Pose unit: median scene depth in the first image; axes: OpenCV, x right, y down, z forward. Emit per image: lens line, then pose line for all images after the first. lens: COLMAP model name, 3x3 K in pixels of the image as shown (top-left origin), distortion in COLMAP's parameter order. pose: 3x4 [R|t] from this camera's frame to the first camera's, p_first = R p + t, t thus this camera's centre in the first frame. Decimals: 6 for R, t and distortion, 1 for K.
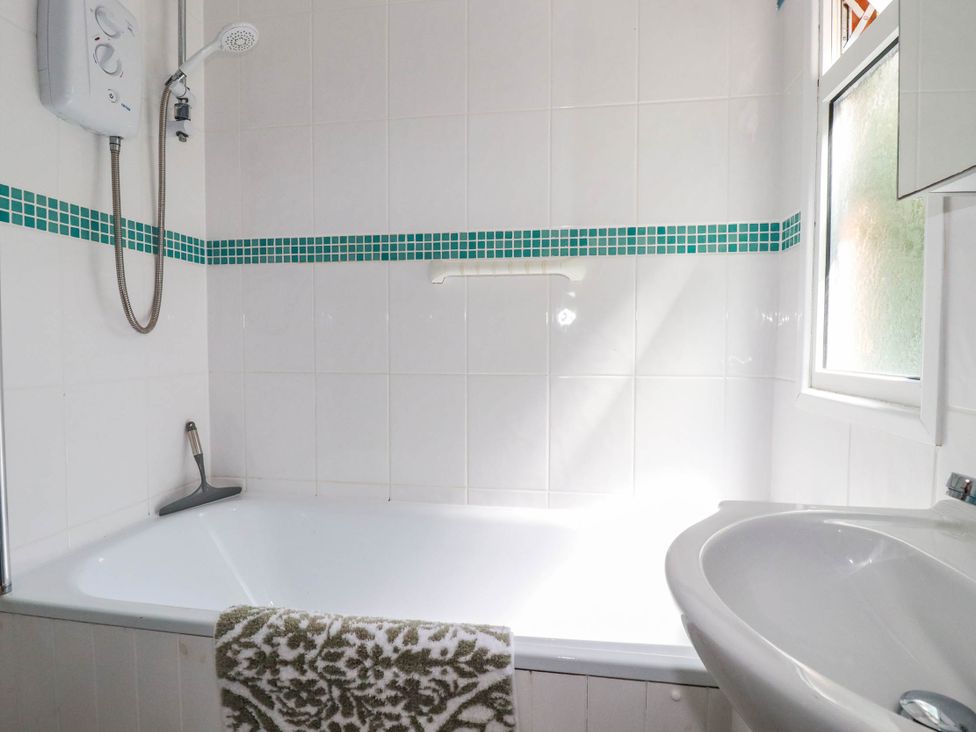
lens RADIAL K [[511.9, 0, 487.9], [0, 511.9, 360.0], [0, 0, 1]] dist [-0.001169, -0.015790]
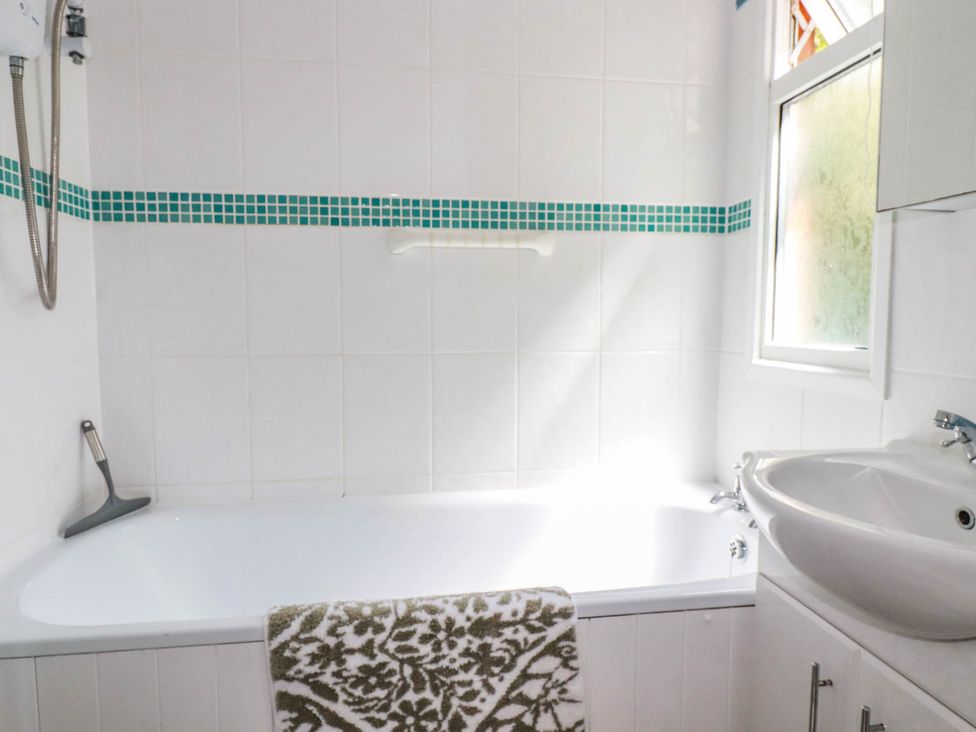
lens RADIAL K [[623.3, 0, 488.8], [0, 623.3, 361.4], [0, 0, 1]] dist [0.002386, -0.017775]
pose [[0.955155, -0.024237, 0.295114, -0.298387], [0.012288, 0.999030, 0.042275, -0.004320], [-0.295852, -0.036753, 0.954526, -0.119861]]
